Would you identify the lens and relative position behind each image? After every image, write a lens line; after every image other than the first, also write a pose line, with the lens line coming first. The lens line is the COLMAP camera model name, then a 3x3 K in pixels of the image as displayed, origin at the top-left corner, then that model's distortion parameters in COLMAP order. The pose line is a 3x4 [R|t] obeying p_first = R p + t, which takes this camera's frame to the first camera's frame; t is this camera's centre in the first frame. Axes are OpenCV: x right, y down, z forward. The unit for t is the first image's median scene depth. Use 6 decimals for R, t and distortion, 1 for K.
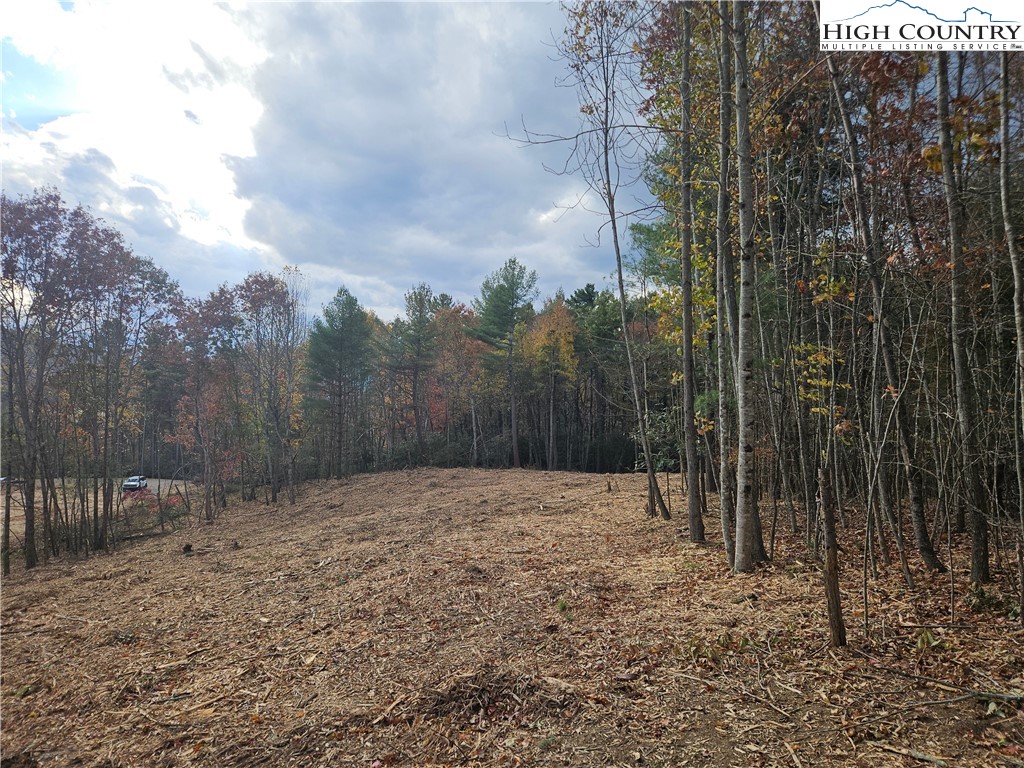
lens RADIAL K [[672.6, 0, 496.8], [0, 672.6, 387.8], [0, 0, 1]] dist [0.067675, -0.056564]
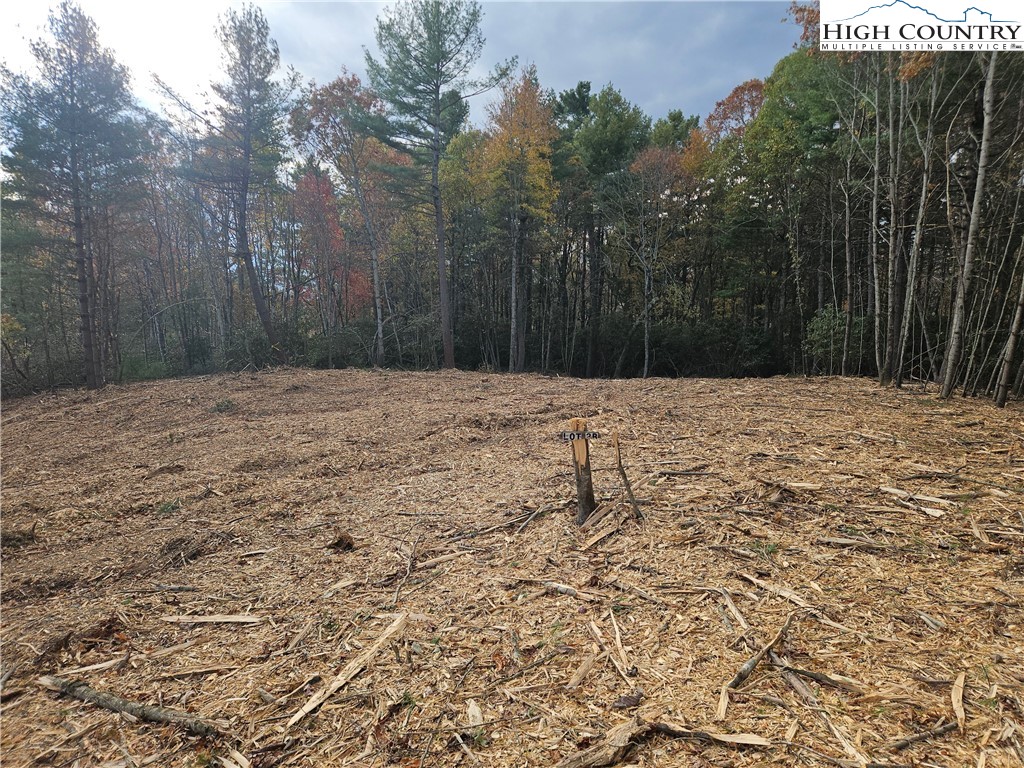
lens RADIAL K [[672.6, 0, 518.7], [0, 672.6, 387.8], [0, 0, 1]] dist [0.067675, -0.056564]
pose [[0.999313, 0.005266, 0.036693, 0.063313], [-0.010869, 0.987979, 0.154207, 0.039787], [-0.035440, -0.154500, 0.987357, 0.374778]]
